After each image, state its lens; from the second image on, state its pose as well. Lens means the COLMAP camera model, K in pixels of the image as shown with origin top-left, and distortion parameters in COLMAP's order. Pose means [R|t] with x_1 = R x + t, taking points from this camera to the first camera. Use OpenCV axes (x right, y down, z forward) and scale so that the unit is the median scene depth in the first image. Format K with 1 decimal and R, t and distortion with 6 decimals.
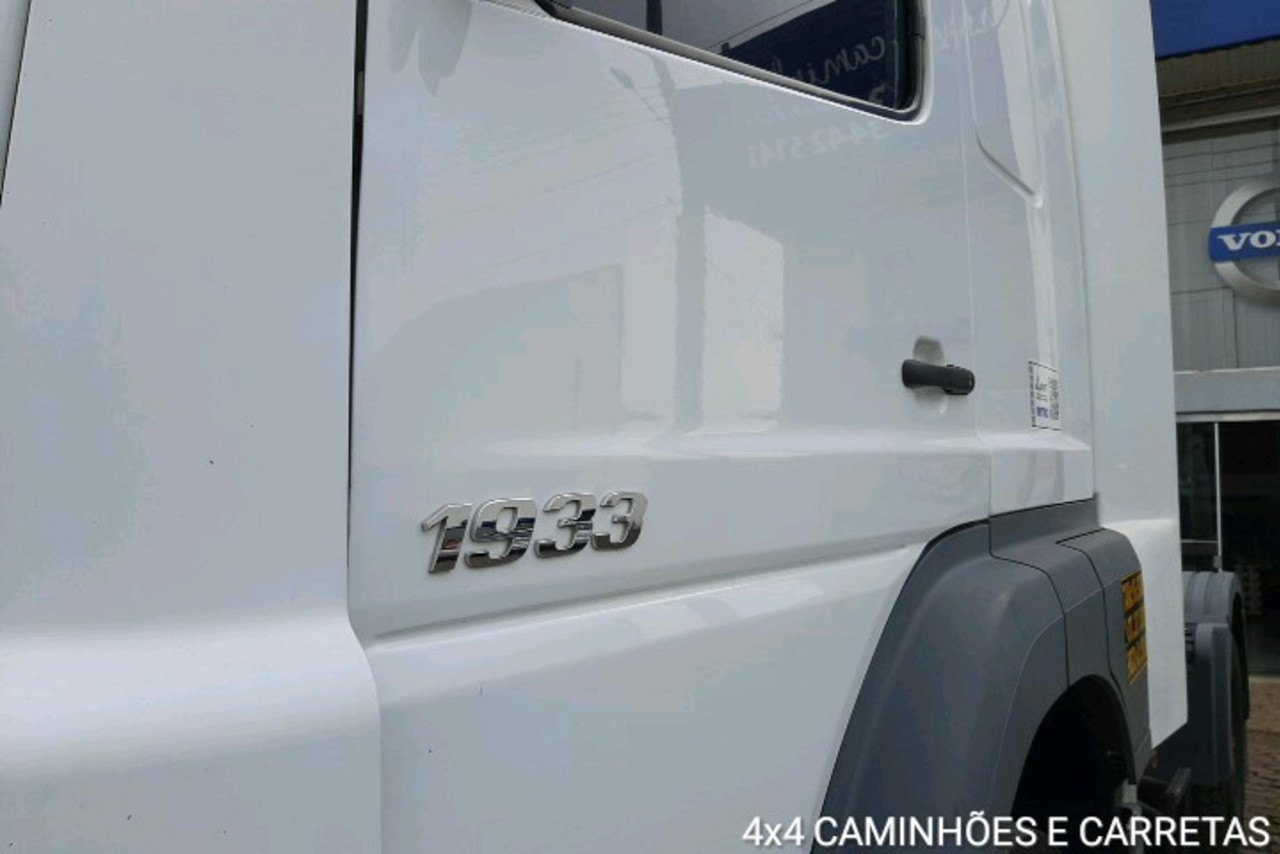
lens RADIAL K [[1101.8, 0, 640.0], [0, 1101.8, 427.0], [0, 0, 1]] dist [-0.012617, -0.015136]
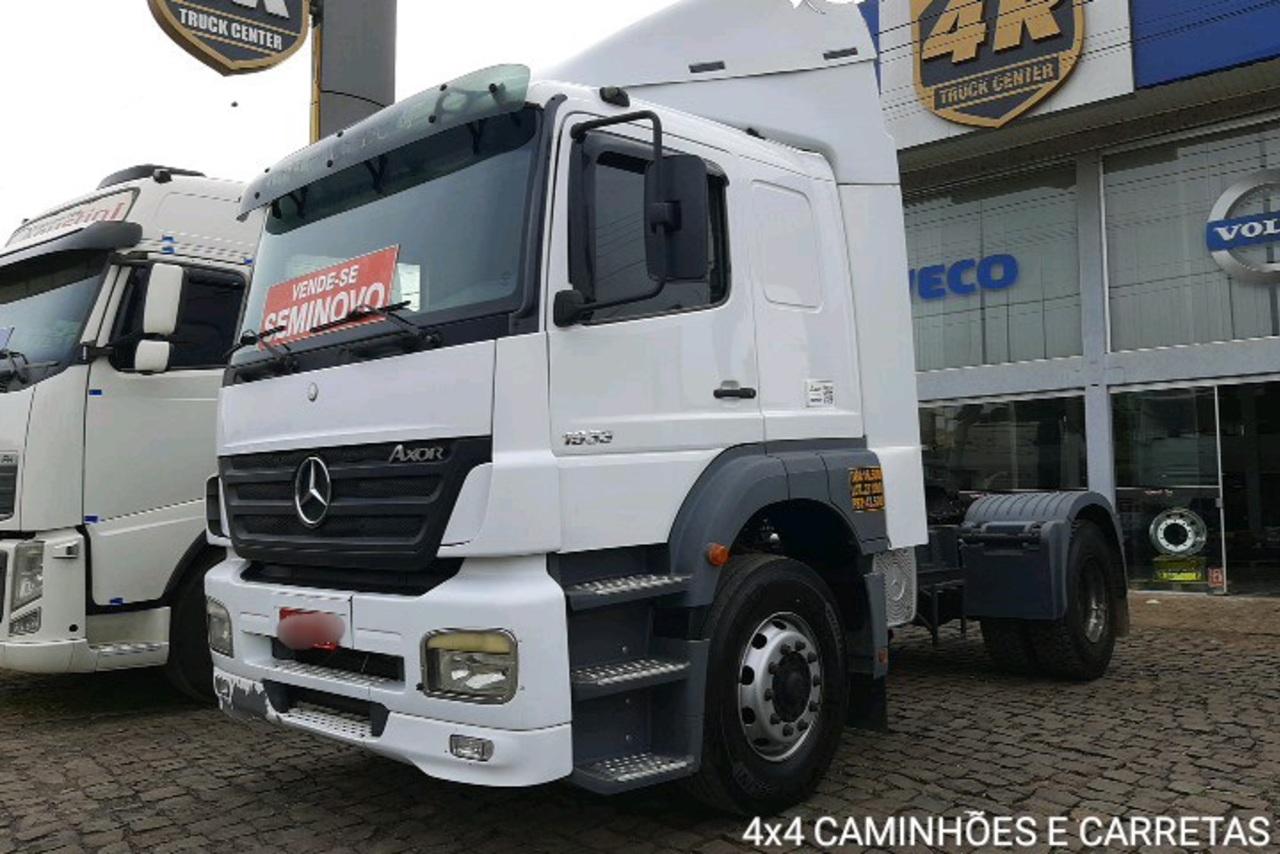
lens RADIAL K [[1062.7, 0, 640.0], [0, 1062.7, 427.0], [0, 0, 1]] dist [0.005409, 0.005767]
pose [[0.991958, -0.037793, -0.120796, 0.044103], [0.039737, 0.999116, 0.013723, -0.000483], [0.120170, -0.018413, 0.992583, -0.225304]]
